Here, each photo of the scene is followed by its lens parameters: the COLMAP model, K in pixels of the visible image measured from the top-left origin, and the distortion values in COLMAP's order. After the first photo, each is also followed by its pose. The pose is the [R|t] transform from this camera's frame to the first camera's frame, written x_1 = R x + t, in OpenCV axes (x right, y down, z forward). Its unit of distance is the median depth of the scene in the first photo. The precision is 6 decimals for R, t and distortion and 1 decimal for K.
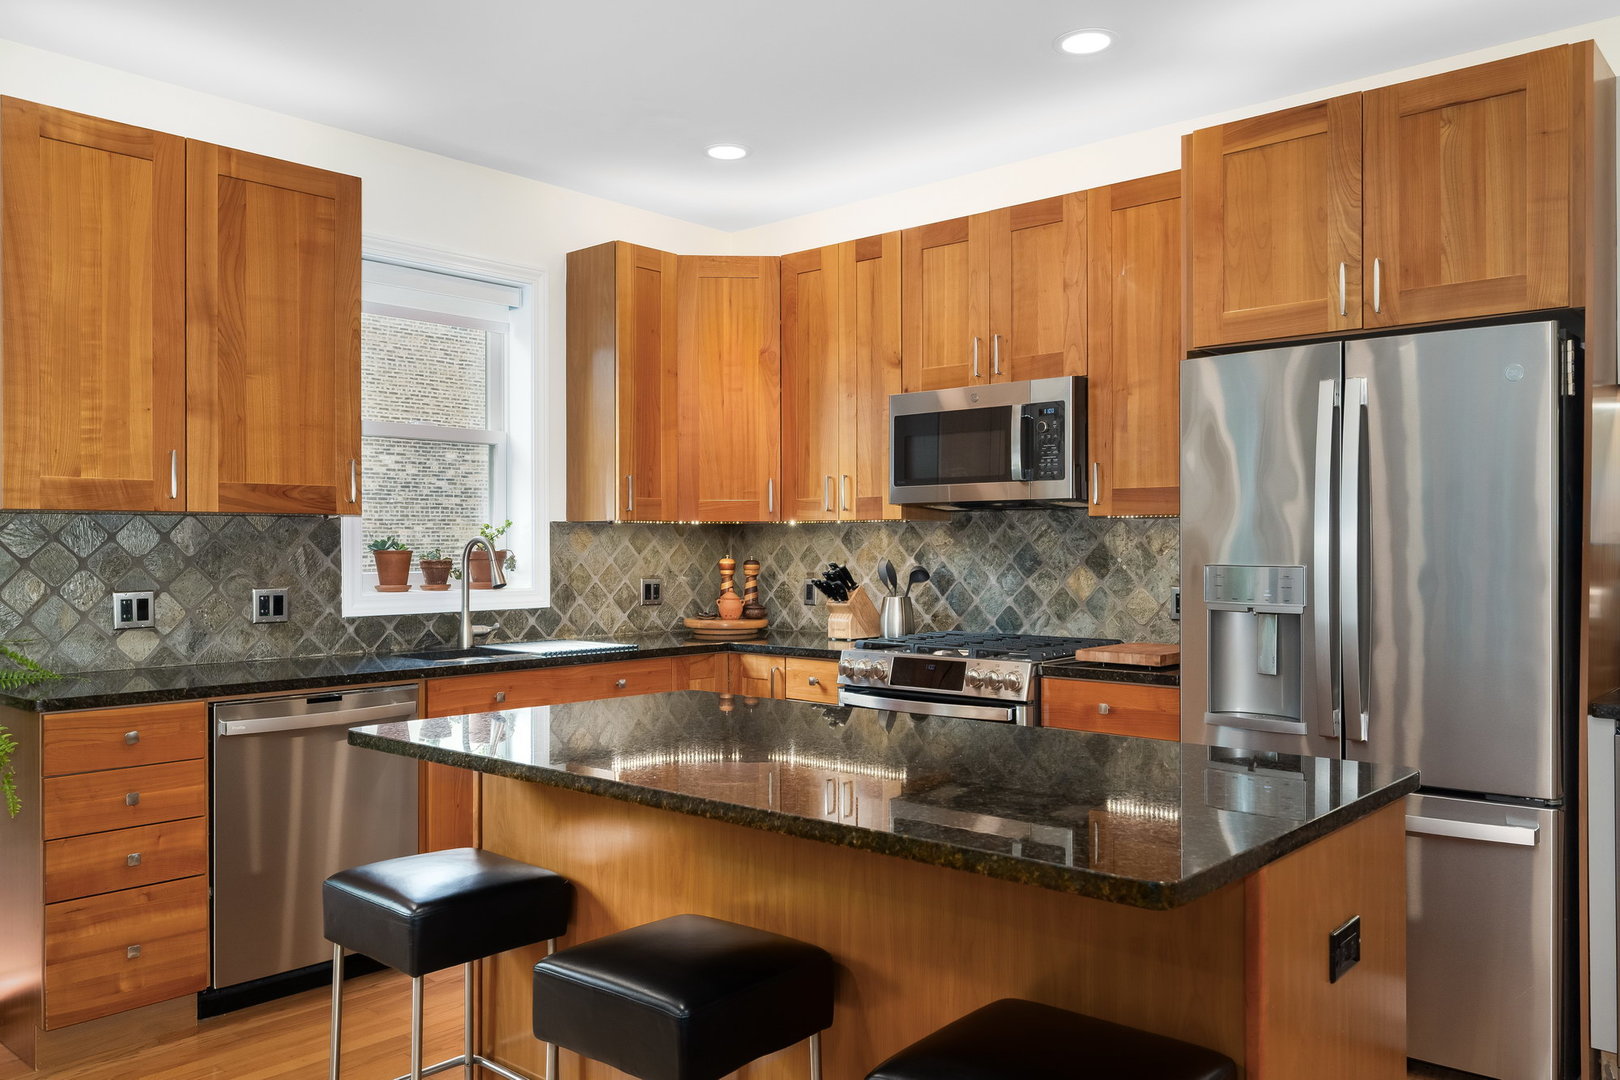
lens RADIAL K [[1234.5, 0, 810.0], [0, 1234.5, 540.0], [0, 0, 1]] dist [0.003053, -0.002810]
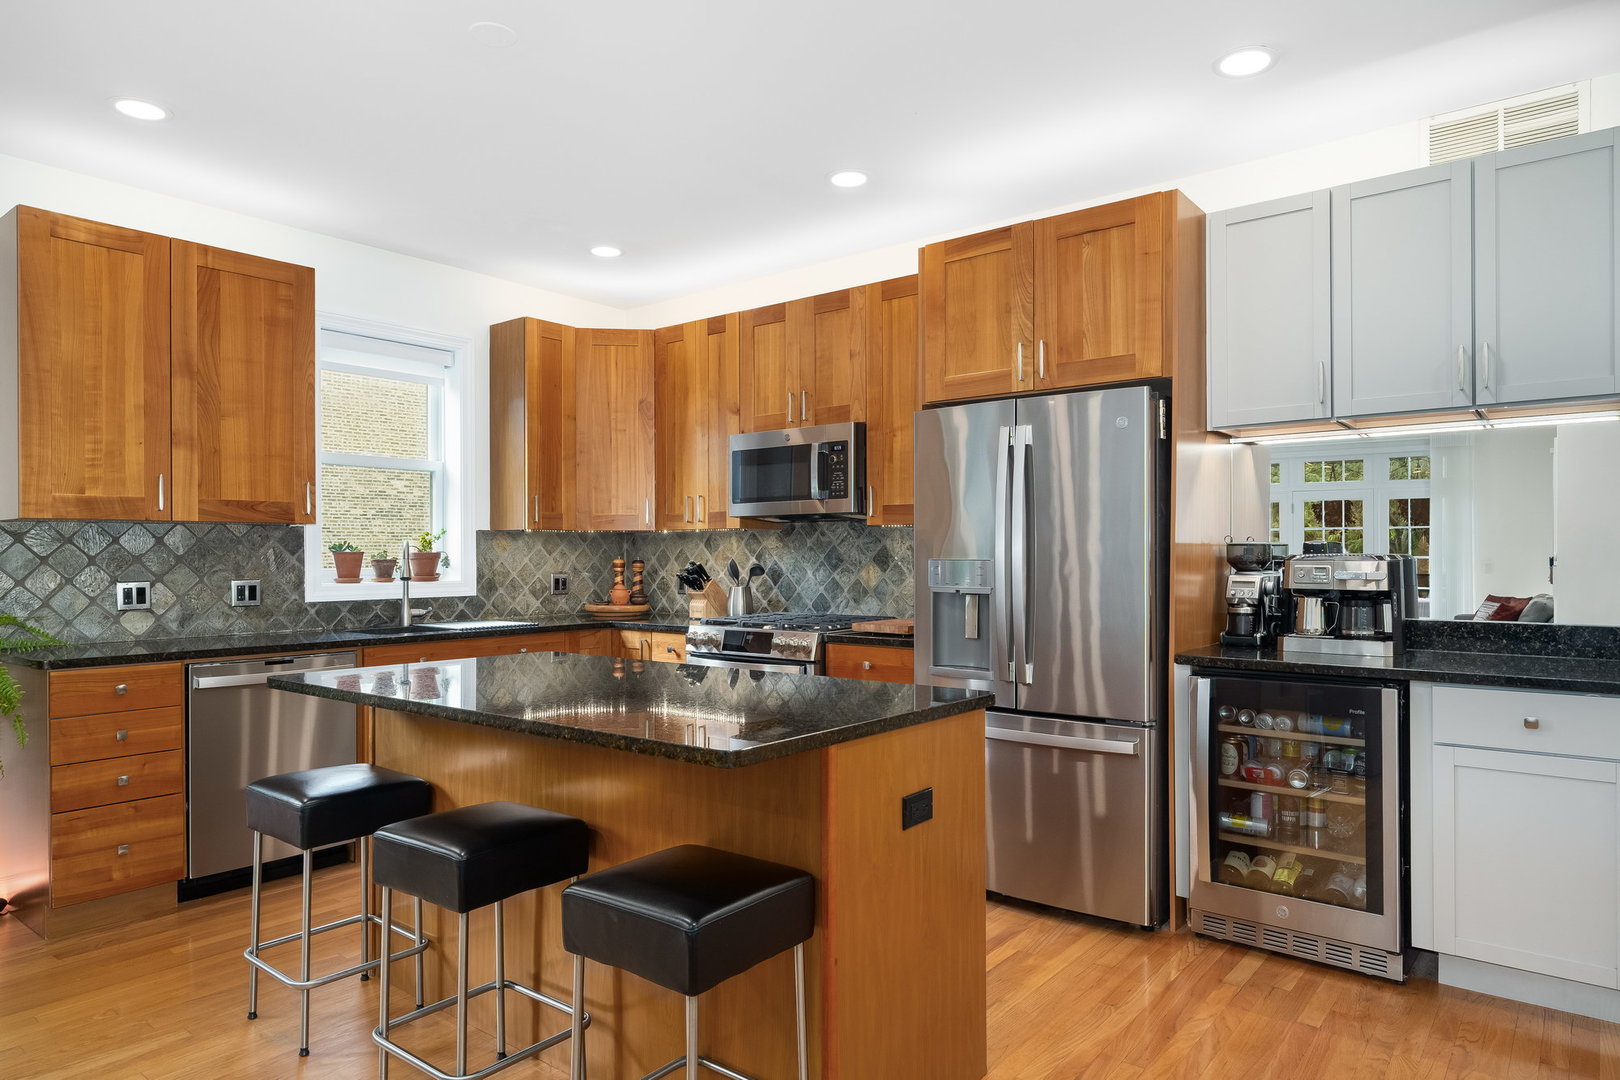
lens RADIAL K [[987.4, 0, 814.2], [0, 987.4, 553.9], [0, 0, 1]] dist [-0.002698, 0.000199]
pose [[0.998371, -0.000873, 0.057048, 0.109013], [0.000681, 0.999994, 0.003393, 0.008447], [-0.057051, -0.003349, 0.998366, -0.082983]]
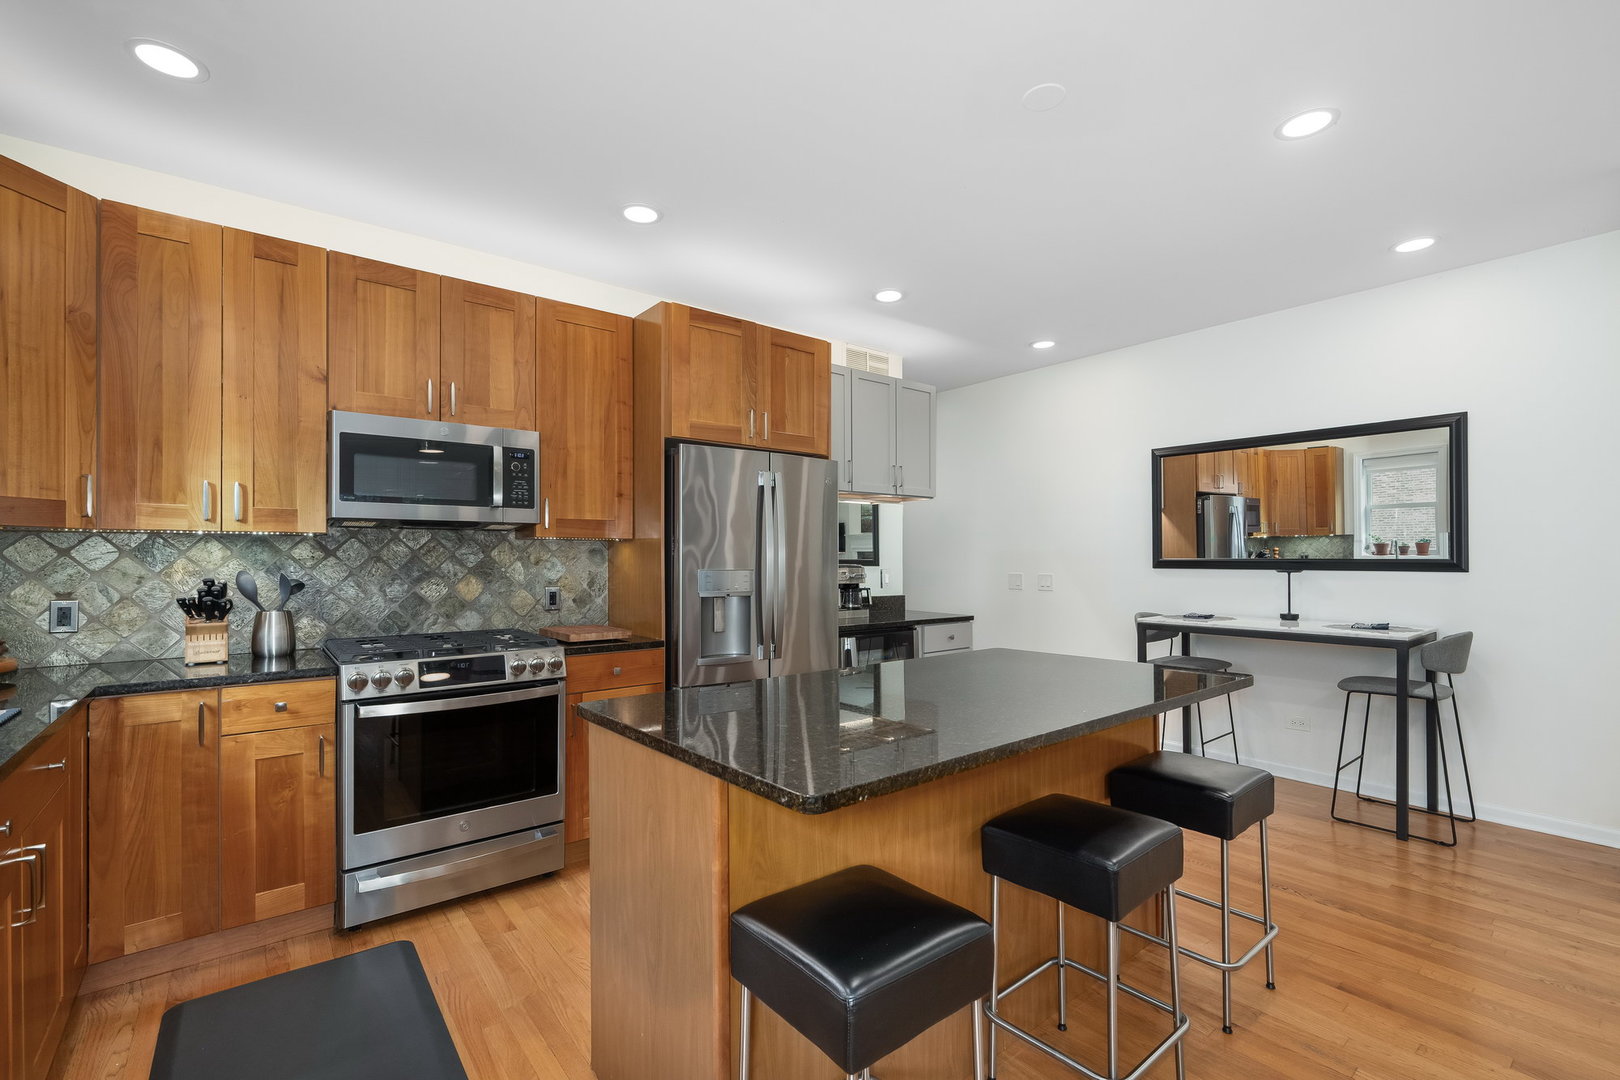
lens RADIAL K [[713.9, 0, 810.3], [0, 713.9, 556.4], [0, 0, 1]] dist [-0.000403, -0.000233]
pose [[0.163586, 0.005913, 0.986511, -0.514080], [-0.002413, 0.999981, -0.005593, 0.005751], [-0.986526, -0.001466, 0.163597, 0.593082]]
